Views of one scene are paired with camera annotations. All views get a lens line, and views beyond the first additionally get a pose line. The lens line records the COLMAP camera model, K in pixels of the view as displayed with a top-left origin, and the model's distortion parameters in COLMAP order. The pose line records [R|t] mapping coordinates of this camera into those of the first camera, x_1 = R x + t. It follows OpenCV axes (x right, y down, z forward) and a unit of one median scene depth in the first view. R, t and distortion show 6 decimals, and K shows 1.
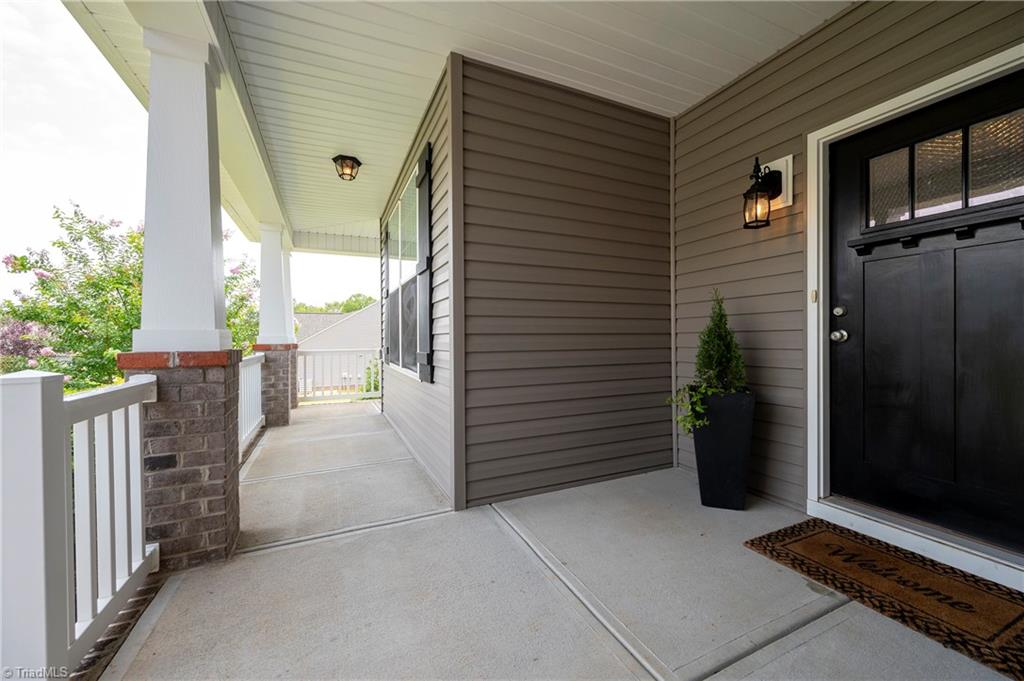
lens RADIAL K [[402.9, 0, 512.0], [0, 402.9, 340.5], [0, 0, 1]] dist [-0.001747, -0.000241]
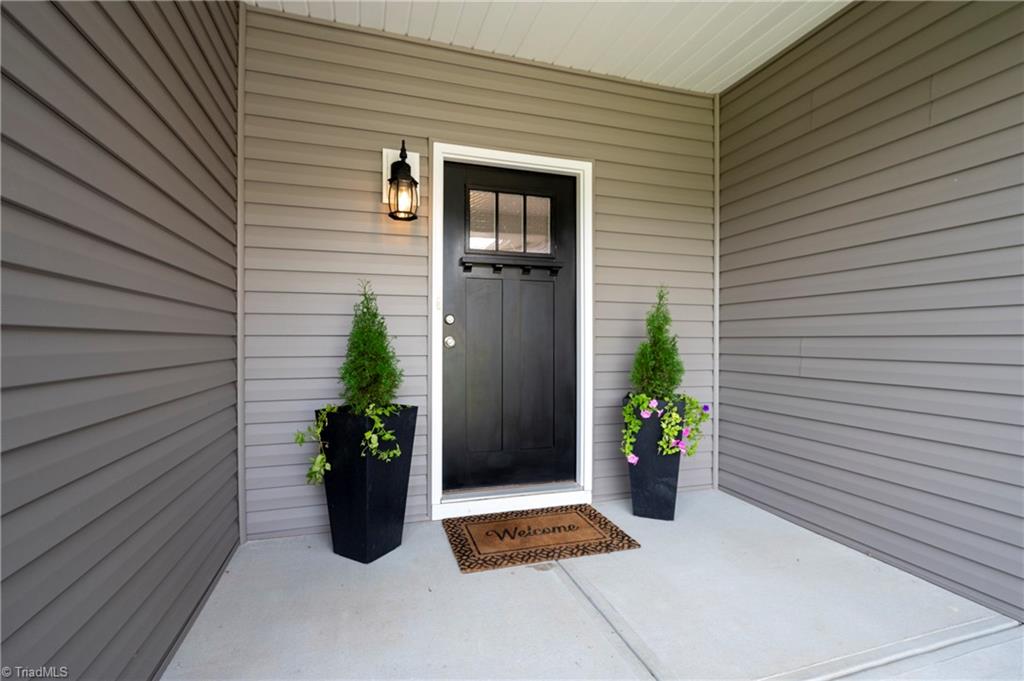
lens RADIAL K [[460.8, 0, 512.0], [0, 460.8, 340.5], [0, 0, 1]] dist [0.000882, 0.000086]
pose [[0.123229, 0.009077, 0.992337, -0.427075], [0.002217, 0.999953, -0.009422, -0.003974], [-0.992376, 0.003361, 0.123203, 0.741404]]
